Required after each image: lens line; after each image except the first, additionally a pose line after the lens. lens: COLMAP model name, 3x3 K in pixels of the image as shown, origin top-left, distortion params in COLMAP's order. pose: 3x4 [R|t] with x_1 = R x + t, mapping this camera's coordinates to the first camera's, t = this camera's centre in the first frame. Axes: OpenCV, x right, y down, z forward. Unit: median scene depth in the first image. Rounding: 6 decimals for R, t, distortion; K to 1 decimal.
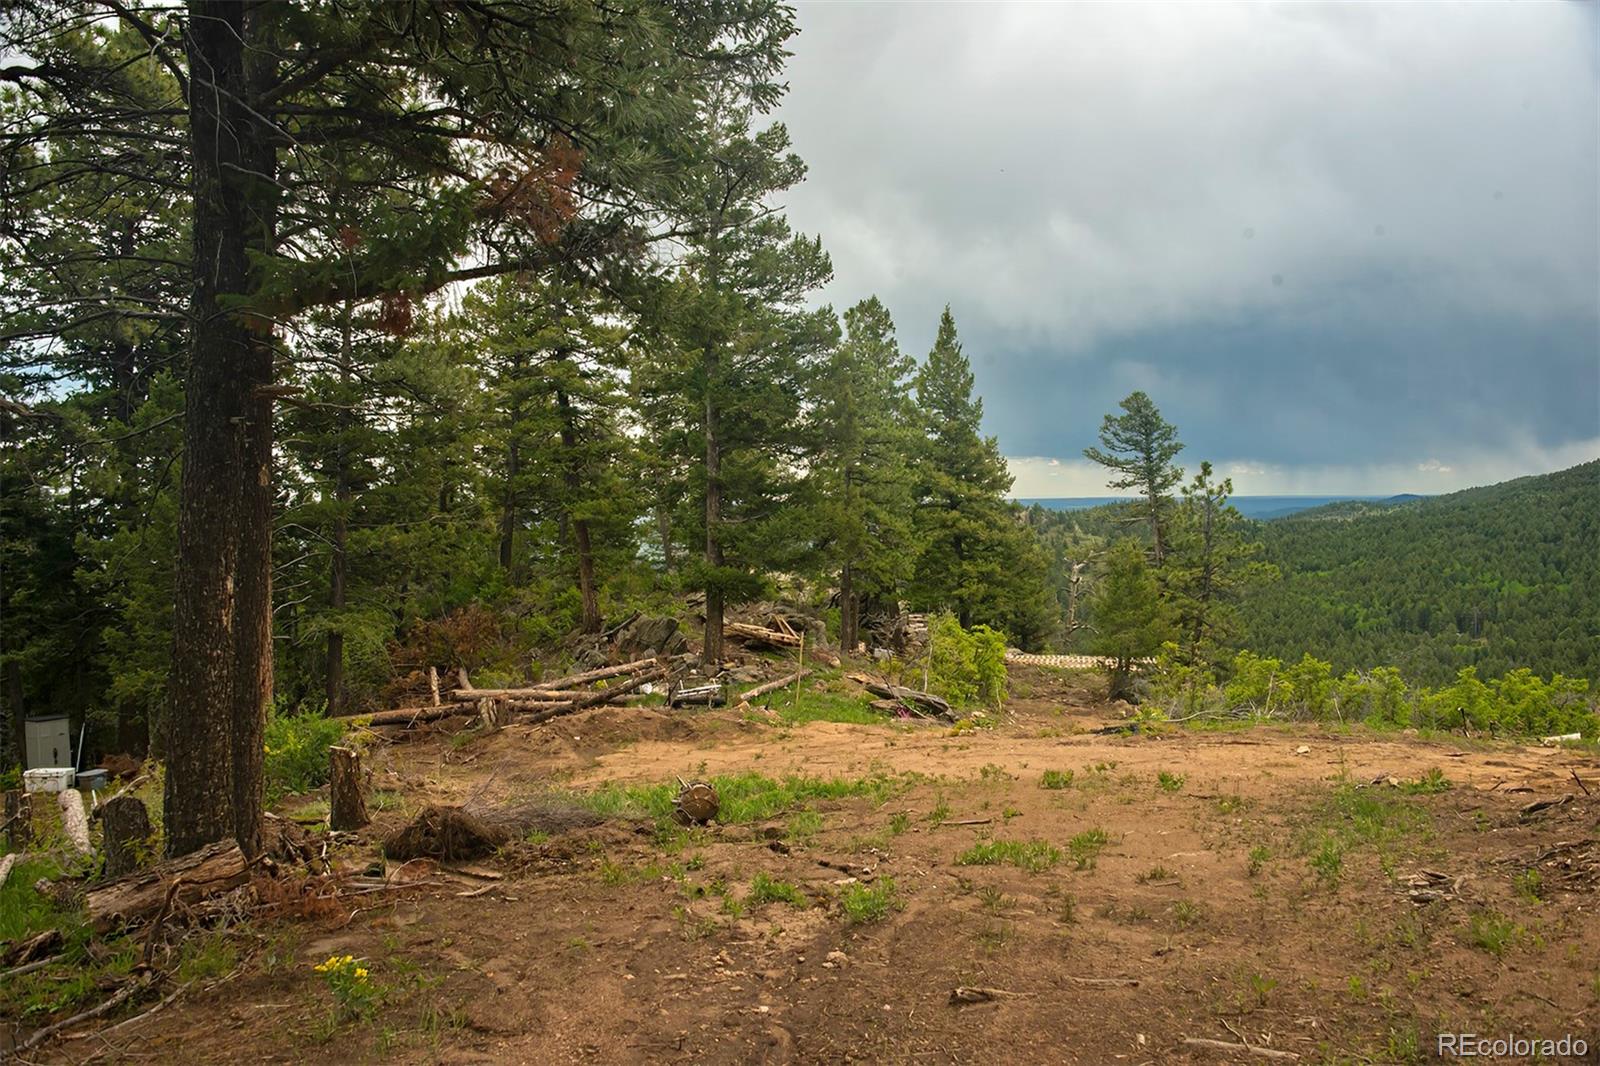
lens RADIAL K [[1294.5, 0, 788.2], [0, 1294.5, 503.2], [0, 0, 1]] dist [-0.126137, 0.073178]
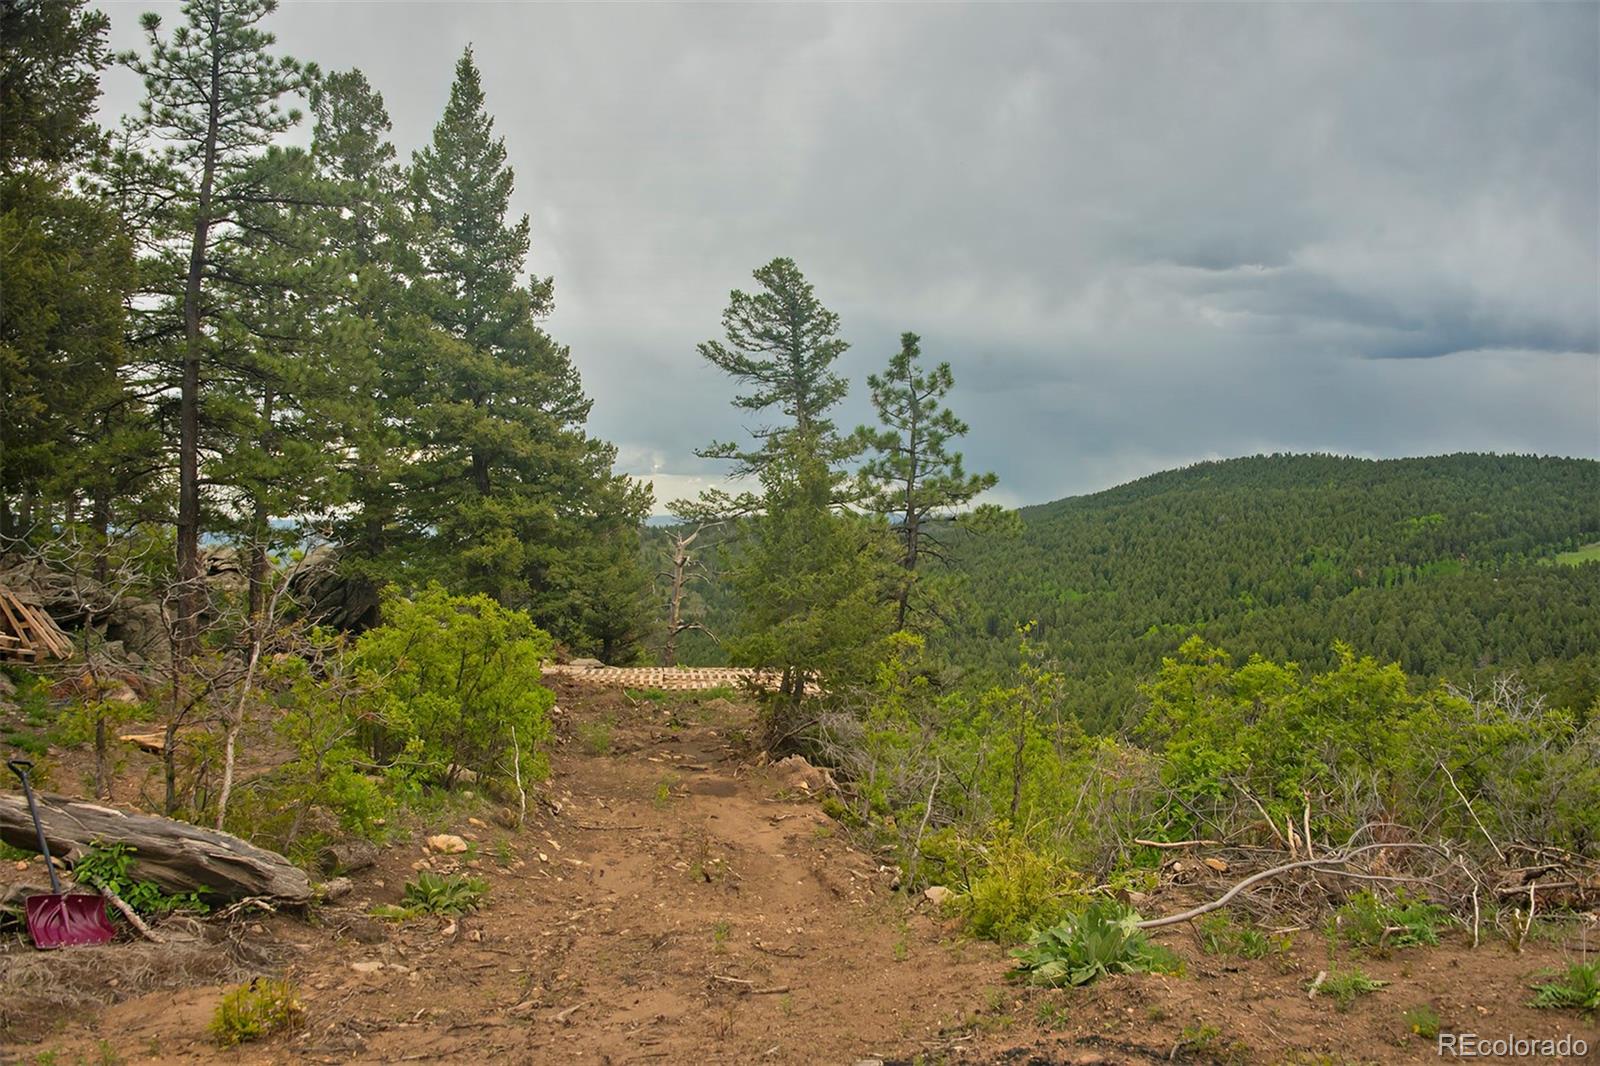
lens RADIAL K [[1294.5, 0, 828.3], [0, 1294.5, 526.2], [0, 0, 1]] dist [-0.126137, 0.073178]
pose [[0.939030, 0.005263, 0.343795, 0.081401], [-0.007380, 0.999961, 0.004848, 0.050469], [-0.343756, -0.007089, 0.939032, 0.426407]]
